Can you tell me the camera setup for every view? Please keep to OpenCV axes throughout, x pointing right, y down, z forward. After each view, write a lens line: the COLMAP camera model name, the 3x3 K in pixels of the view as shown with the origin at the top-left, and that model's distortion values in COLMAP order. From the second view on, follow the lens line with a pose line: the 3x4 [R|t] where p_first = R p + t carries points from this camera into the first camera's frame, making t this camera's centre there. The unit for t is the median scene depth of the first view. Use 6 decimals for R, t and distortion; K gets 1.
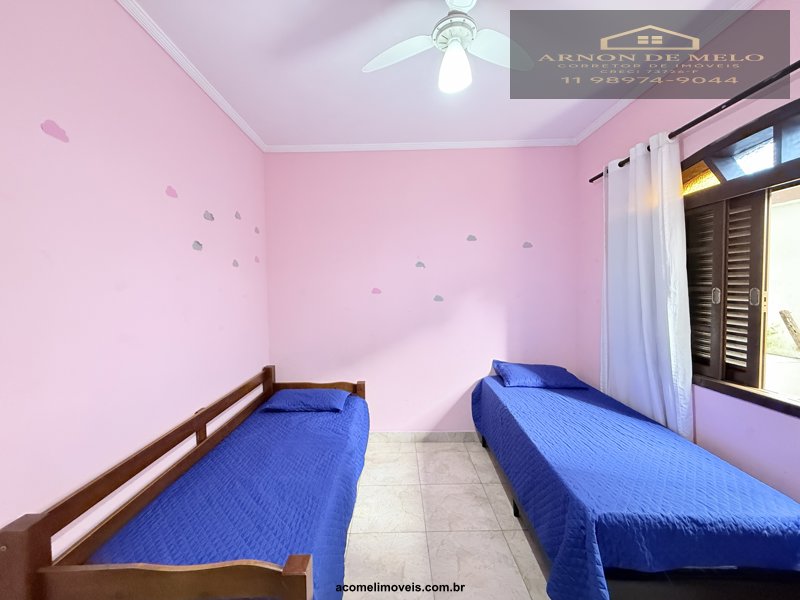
lens RADIAL K [[319.2, 0, 397.2], [0, 319.2, 299.0], [0, 0, 1]] dist [0.001873, -0.000106]
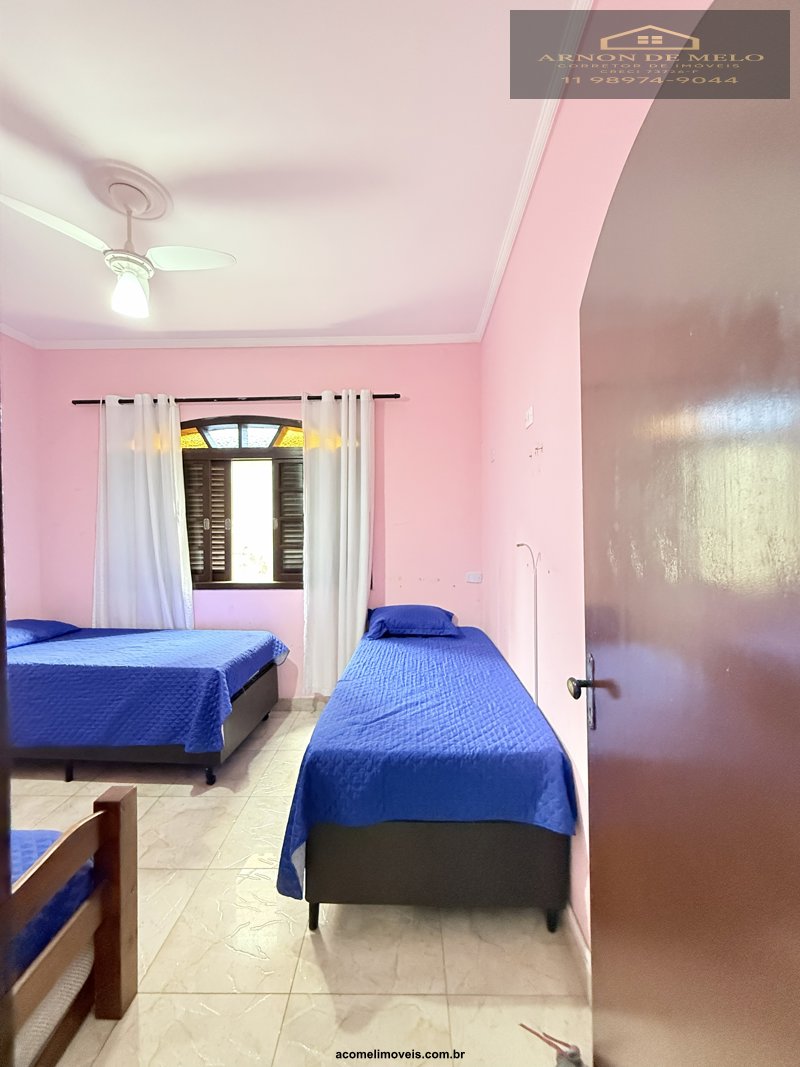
lens RADIAL K [[425.7, 0, 398.6], [0, 425.7, 529.8], [0, 0, 1]] dist [0.001873, -0.000106]
pose [[0.029147, 0.013053, 0.999490, -0.834763], [0.040985, 0.999058, -0.014243, 0.072688], [-0.998735, 0.041380, 0.028585, 0.074370]]
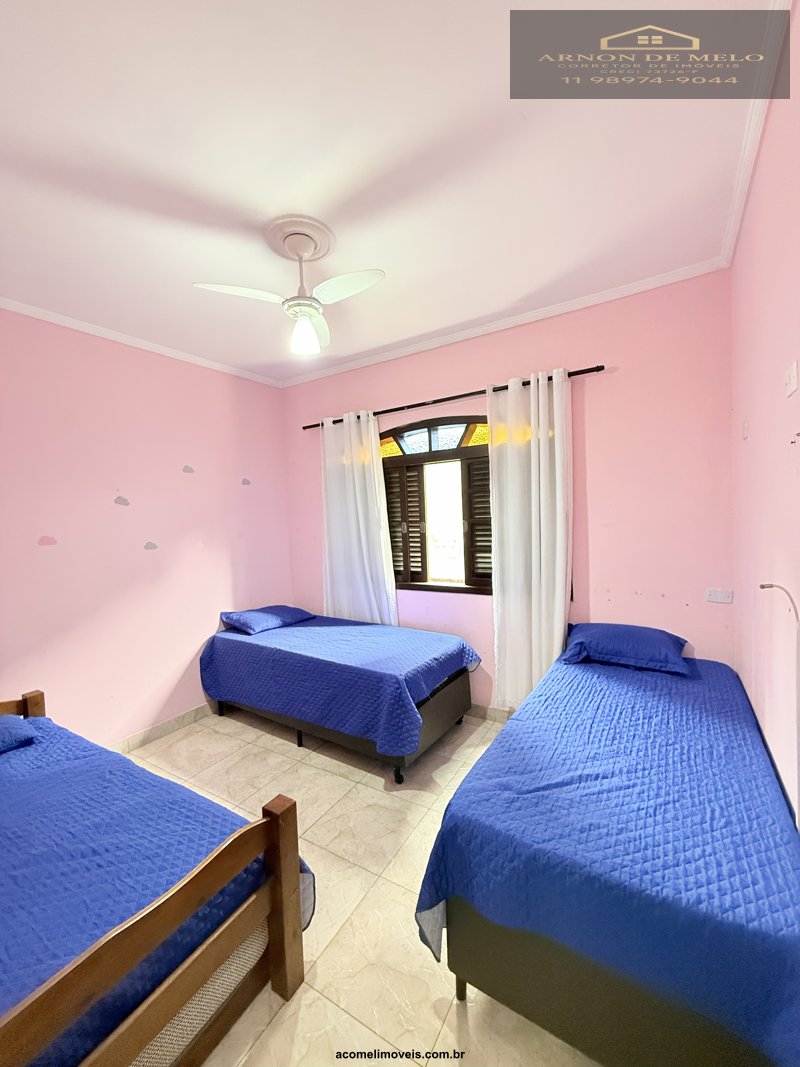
lens RADIAL K [[425.7, 0, 400.2], [0, 425.7, 530.6], [0, 0, 1]] dist [0.001873, -0.000106]
pose [[0.526246, -0.040766, 0.849355, -0.679473], [0.064530, 0.997884, 0.007913, -0.012689], [-0.847880, 0.050645, 0.527763, -0.047467]]
